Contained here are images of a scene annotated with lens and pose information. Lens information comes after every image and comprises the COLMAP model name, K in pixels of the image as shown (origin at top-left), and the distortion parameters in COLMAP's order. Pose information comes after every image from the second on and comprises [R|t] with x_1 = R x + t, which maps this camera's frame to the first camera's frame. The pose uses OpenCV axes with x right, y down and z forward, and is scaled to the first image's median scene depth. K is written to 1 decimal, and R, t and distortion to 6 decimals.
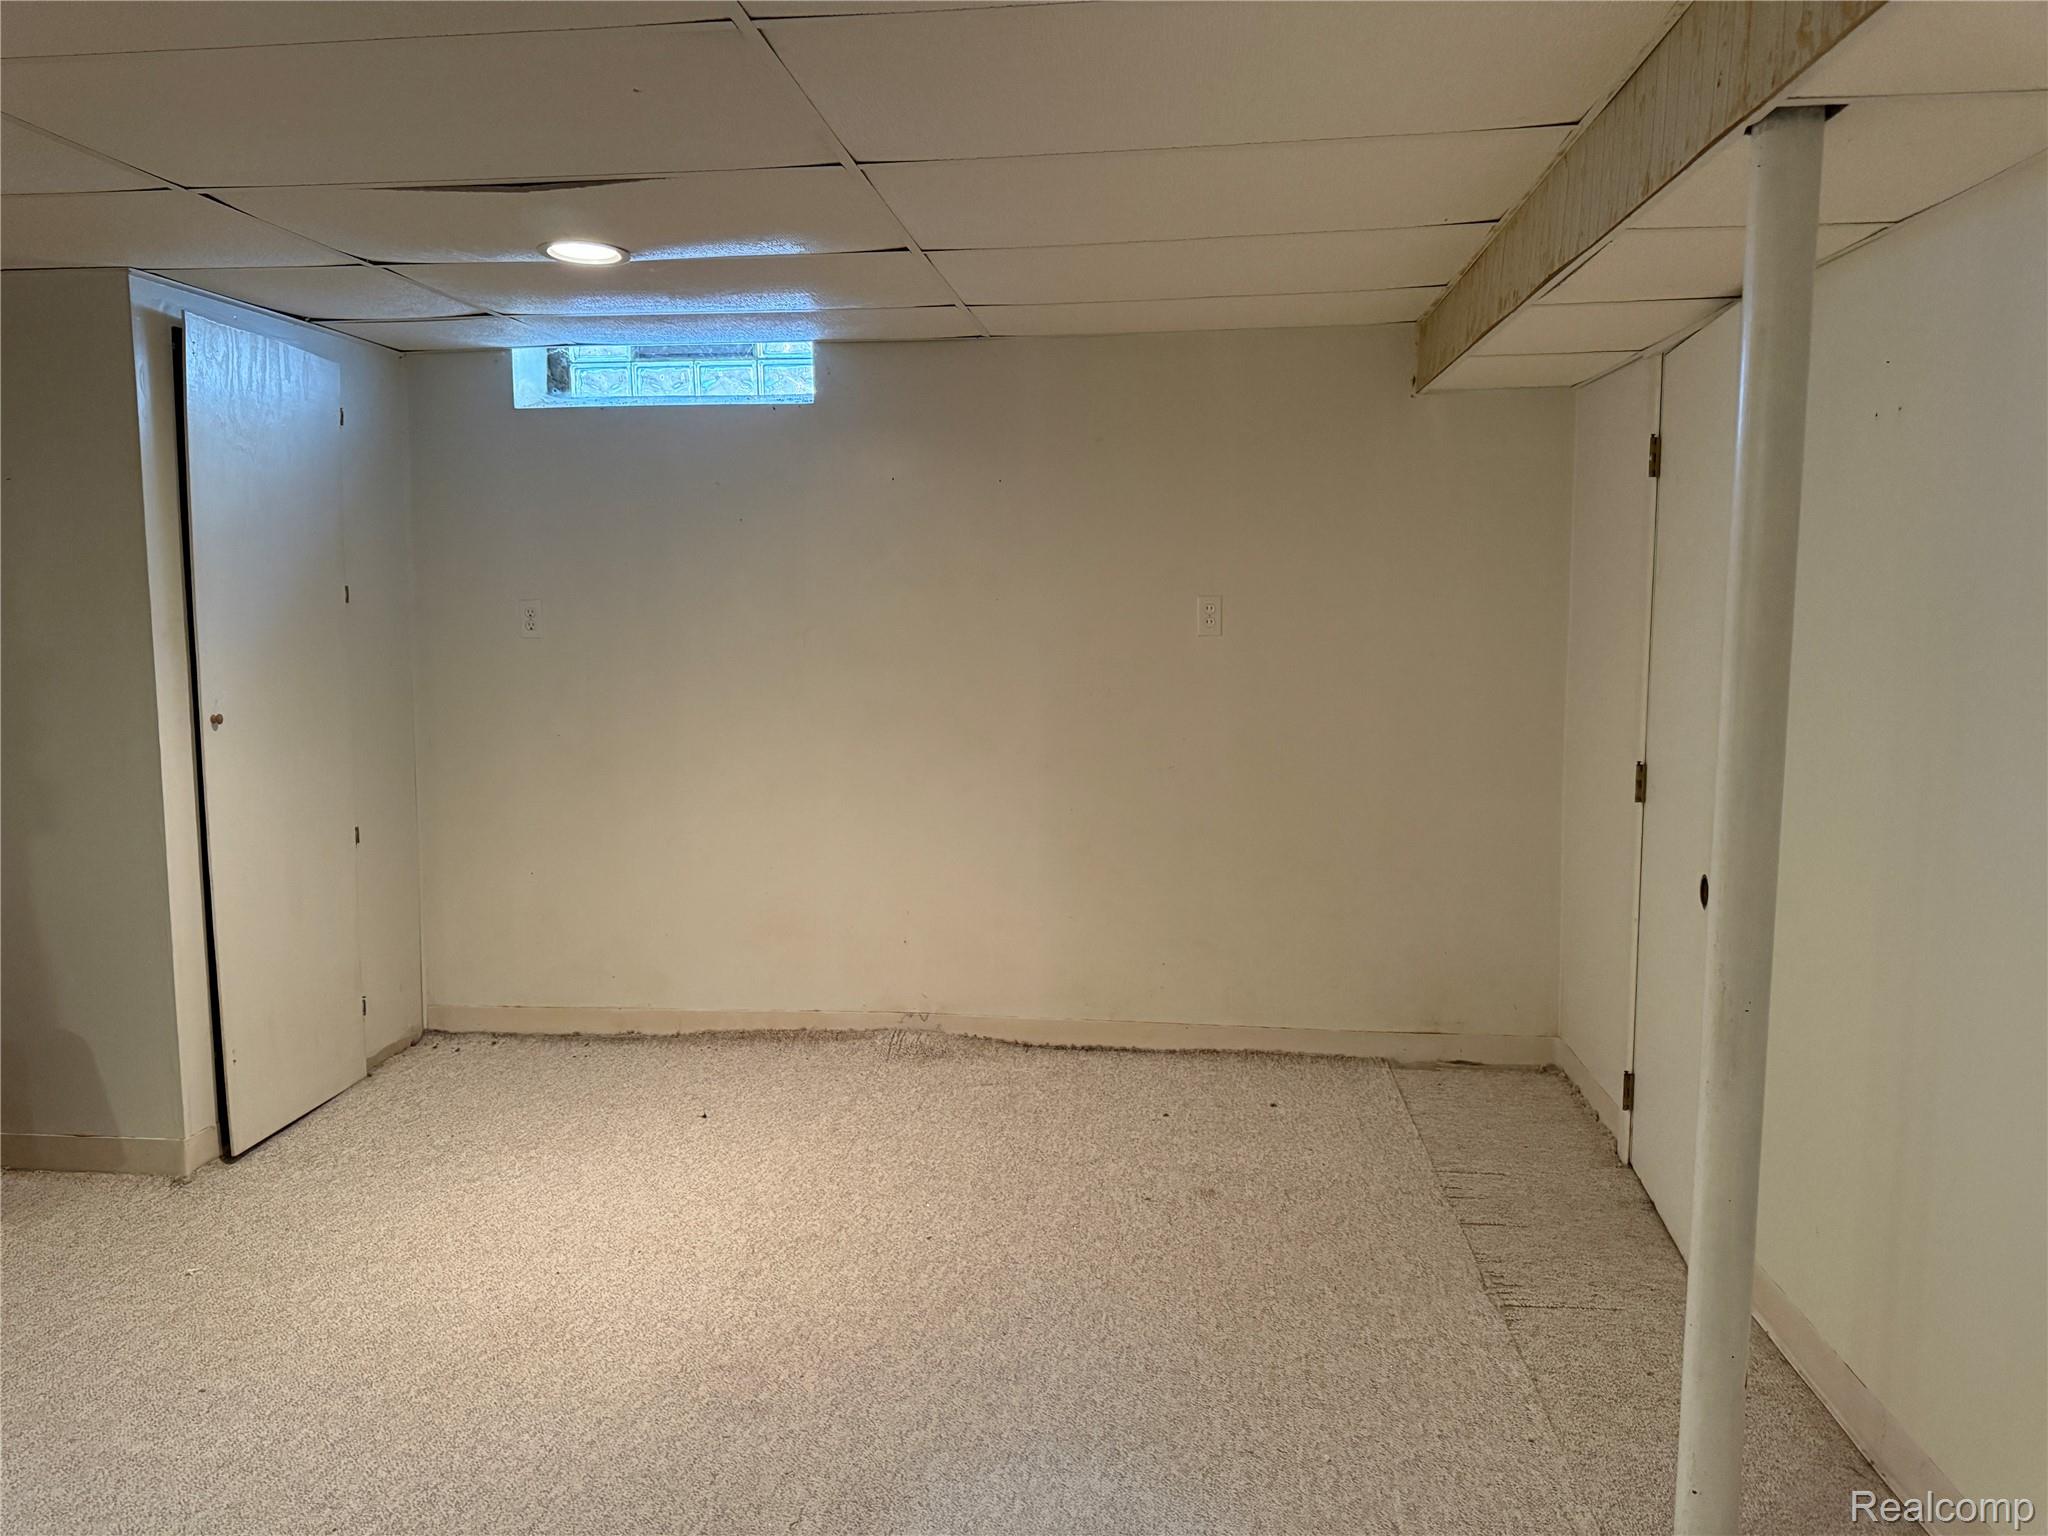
lens RADIAL K [[1457.6, 0, 972.2], [0, 1457.6, 760.9], [0, 0, 1]] dist [0.197865, -0.387834]
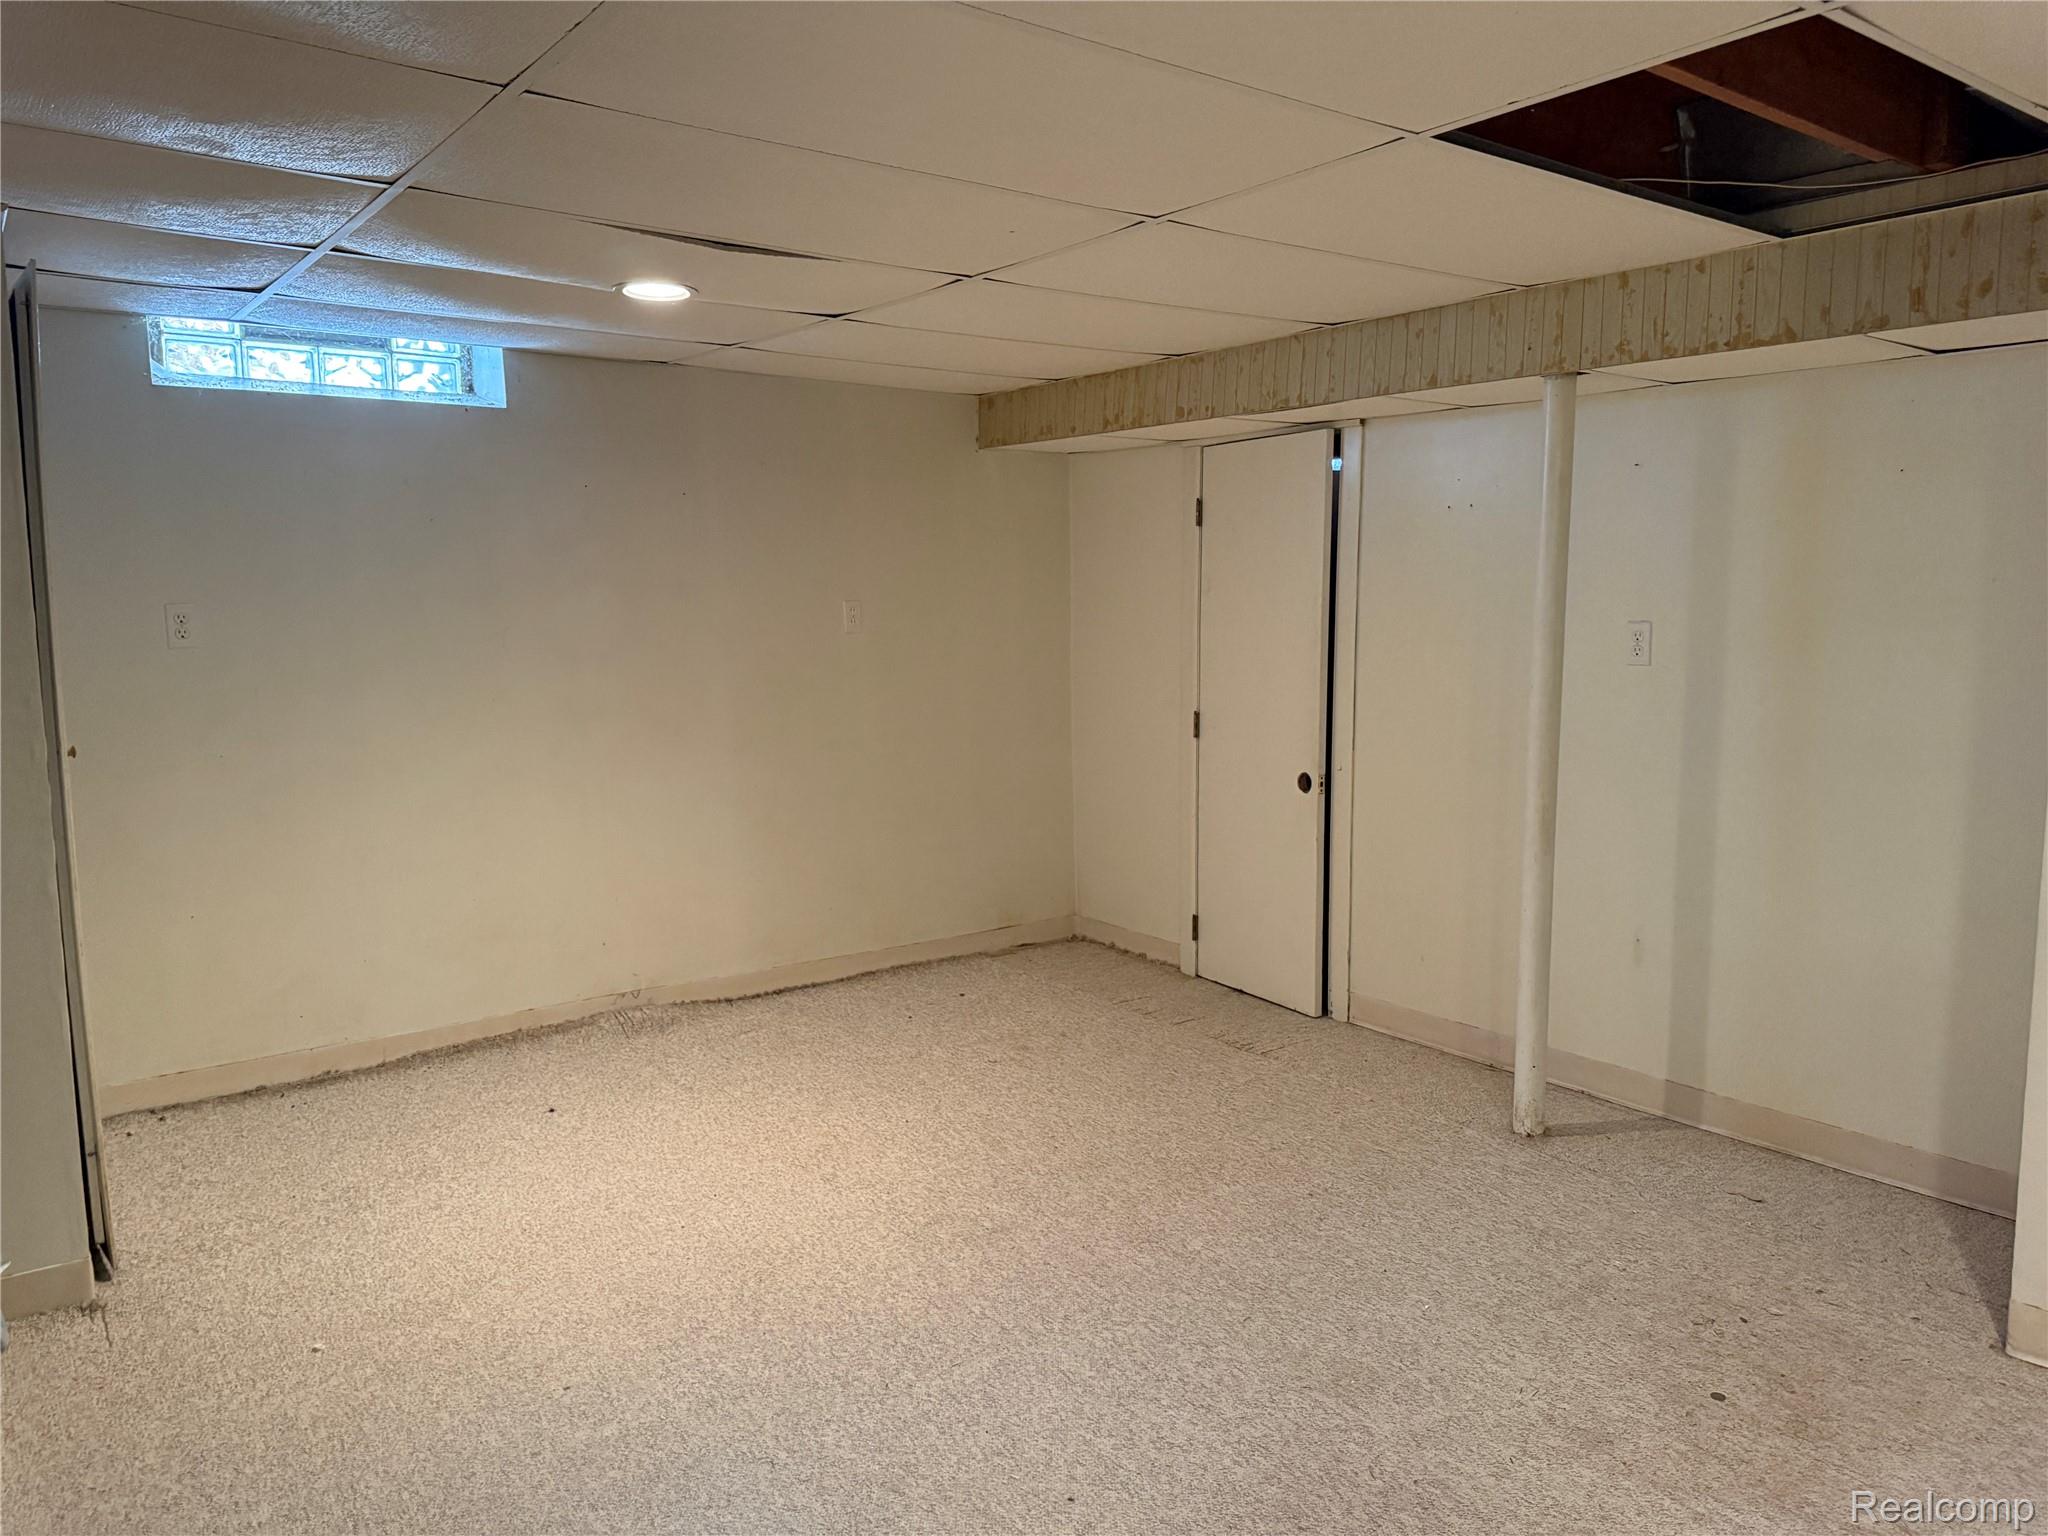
lens RADIAL K [[1428.0, 0, 1031.4], [0, 1428.0, 768.1], [0, 0, 1]] dist [0.100523, -0.137899]
pose [[0.723872, -0.079288, 0.685363, -0.536455], [0.075757, 0.996502, 0.035269, -0.004521], [-0.685762, 0.026391, 0.727347, 0.036619]]
